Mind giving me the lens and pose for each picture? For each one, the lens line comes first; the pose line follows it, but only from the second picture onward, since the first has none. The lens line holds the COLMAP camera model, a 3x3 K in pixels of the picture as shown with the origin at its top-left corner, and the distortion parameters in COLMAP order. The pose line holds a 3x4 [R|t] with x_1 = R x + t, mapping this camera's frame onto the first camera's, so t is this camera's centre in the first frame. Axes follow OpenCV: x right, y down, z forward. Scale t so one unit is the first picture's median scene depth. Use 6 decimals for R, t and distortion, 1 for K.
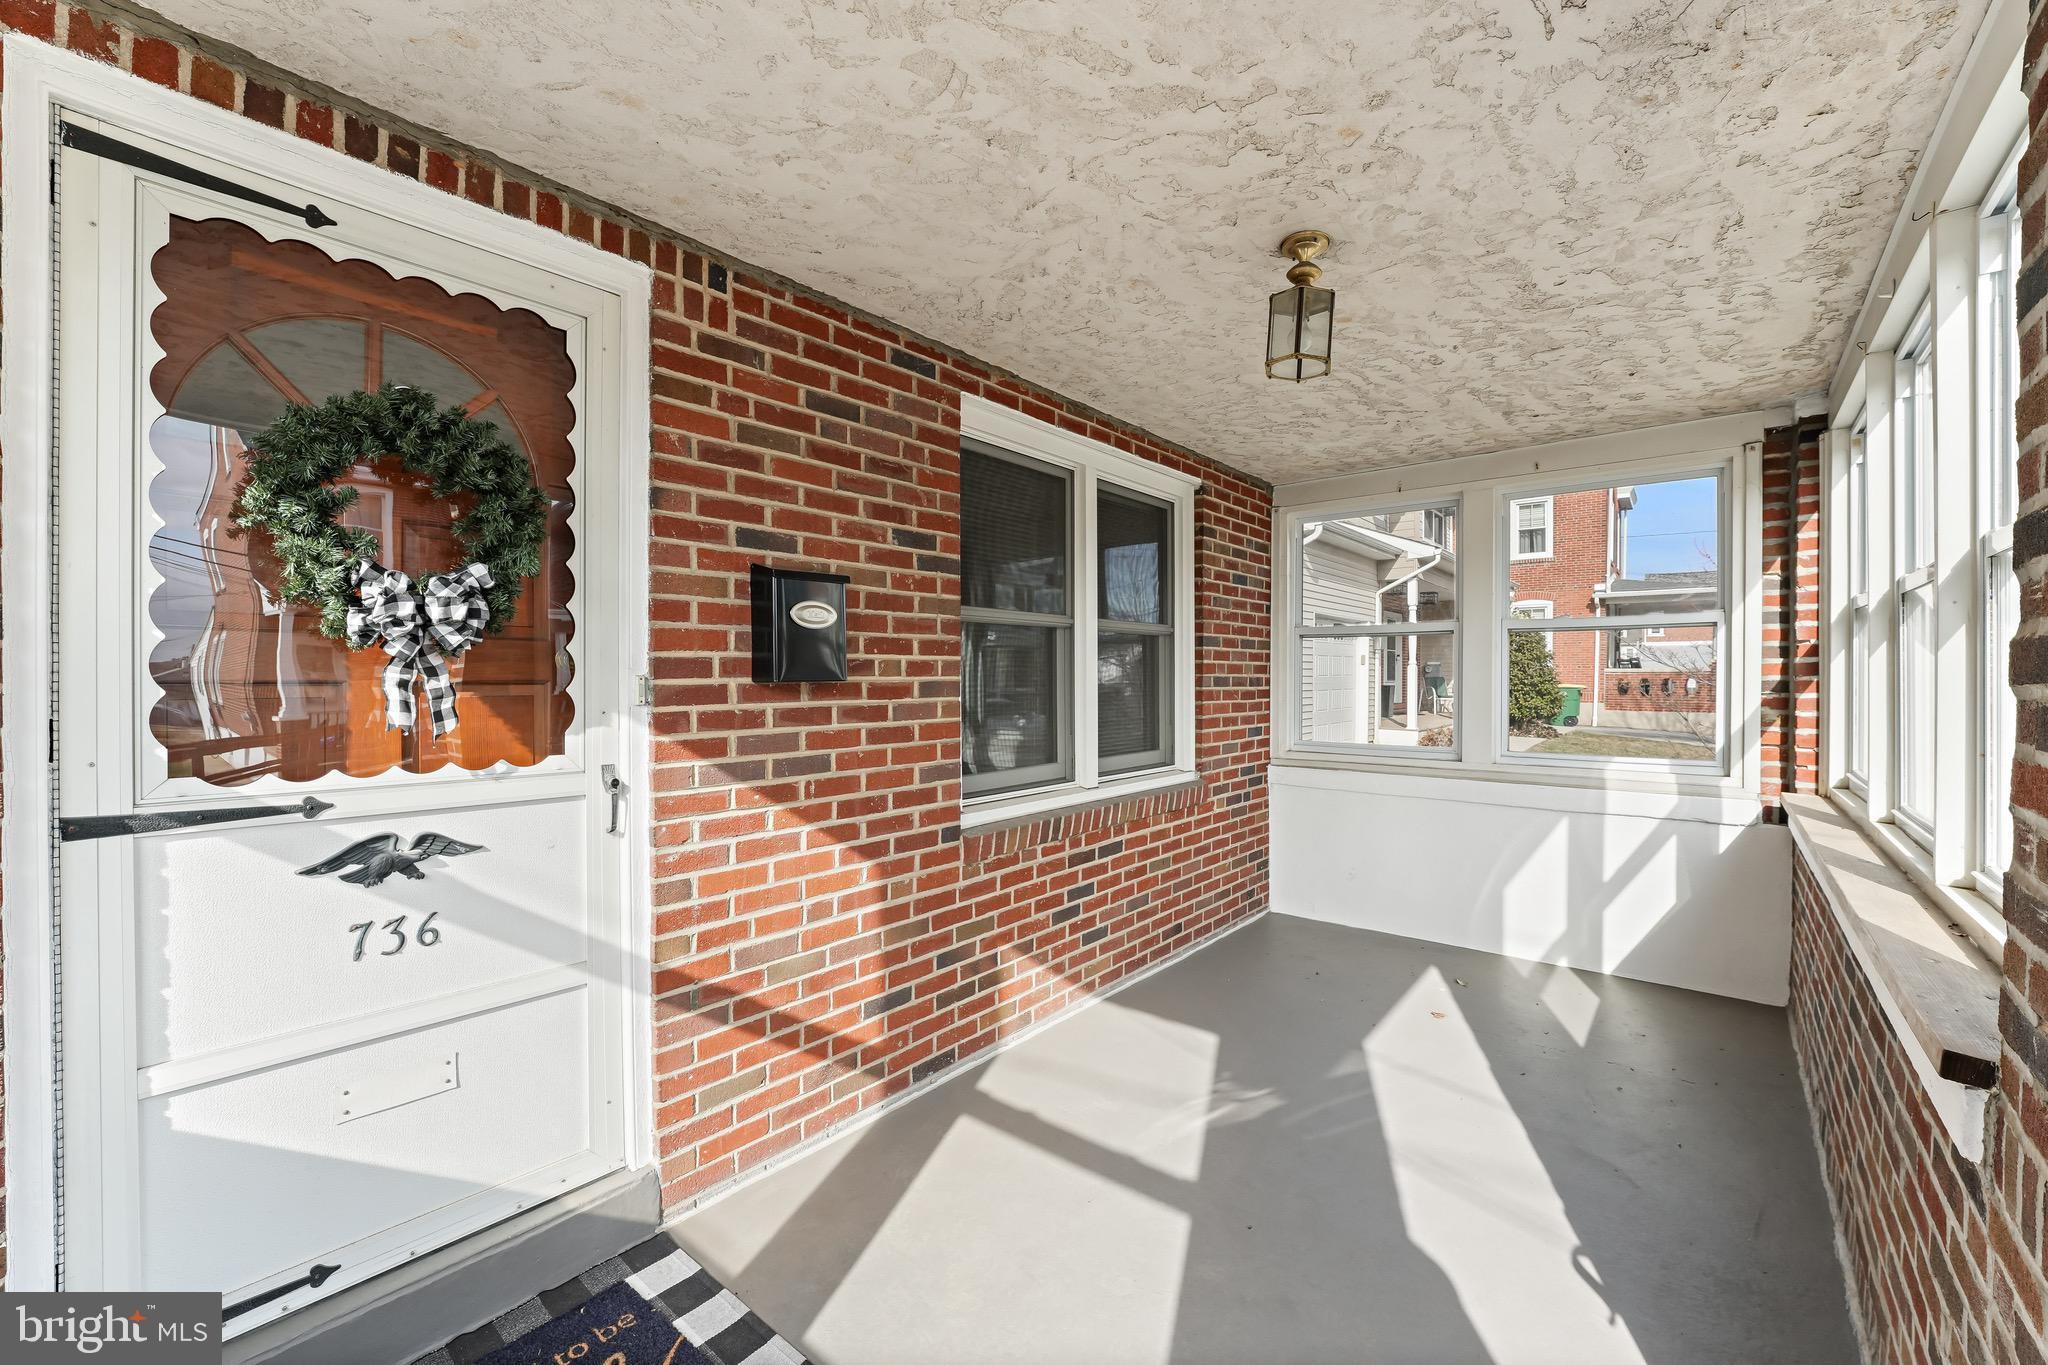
lens RADIAL K [[811.3, 0, 1040.8], [0, 811.3, 677.6], [0, 0, 1]] dist [-0.012869, 0.000433]
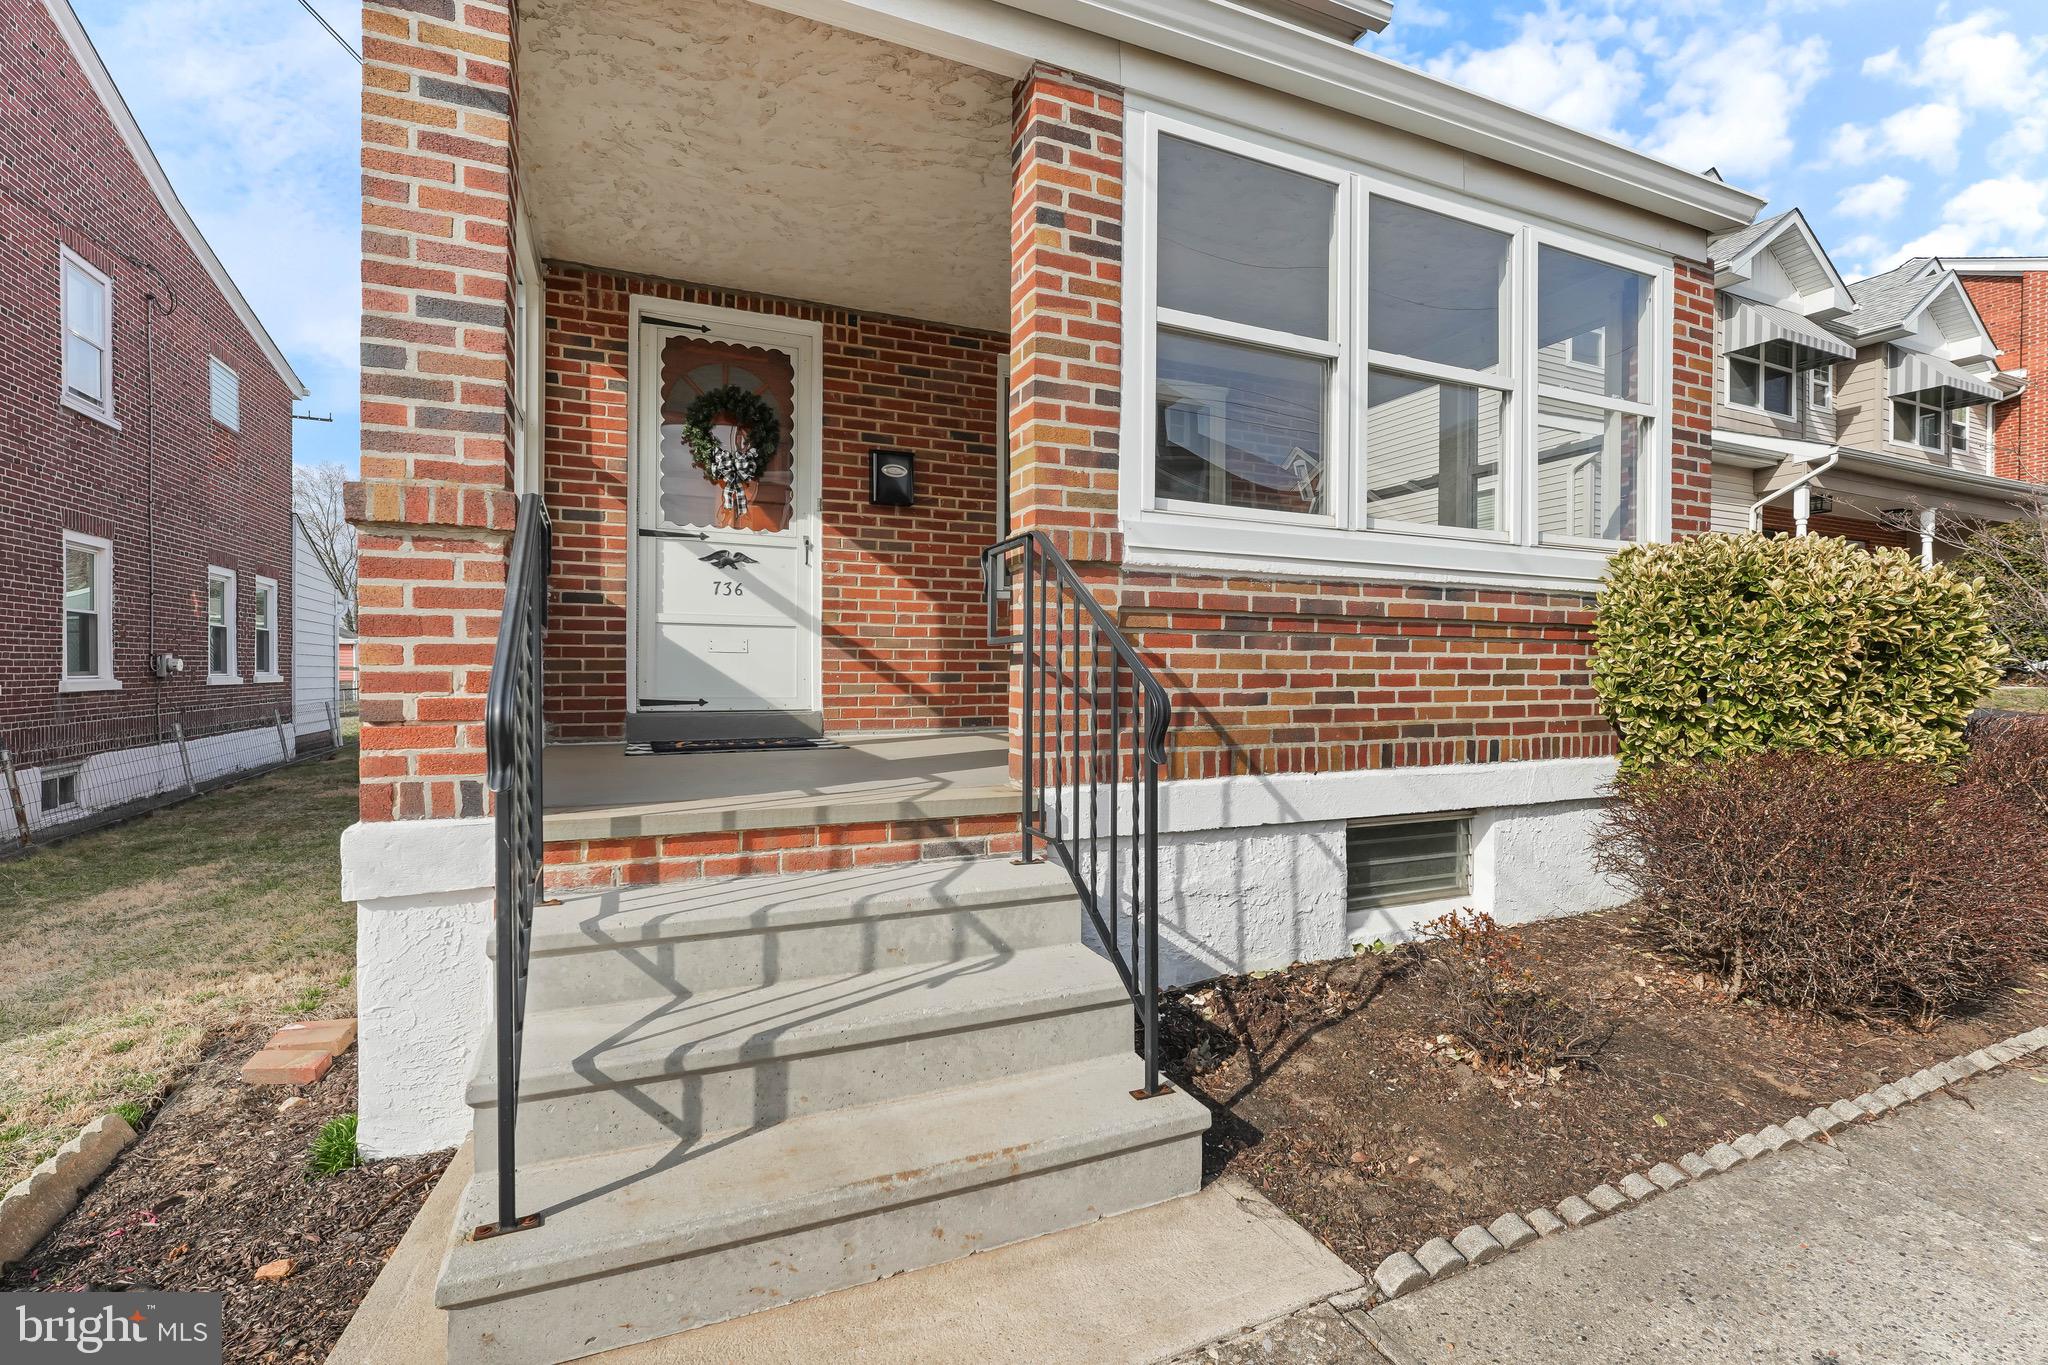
lens RADIAL K [[899.7, 0, 1074.9], [0, 899.7, 662.9], [0, 0, 1]] dist [-0.003725, -0.000149]
pose [[0.902923, -0.000084, -0.429803, 1.197947], [-0.004540, 0.999942, -0.009734, 0.461206], [0.429779, 0.010741, 0.902870, -0.947171]]
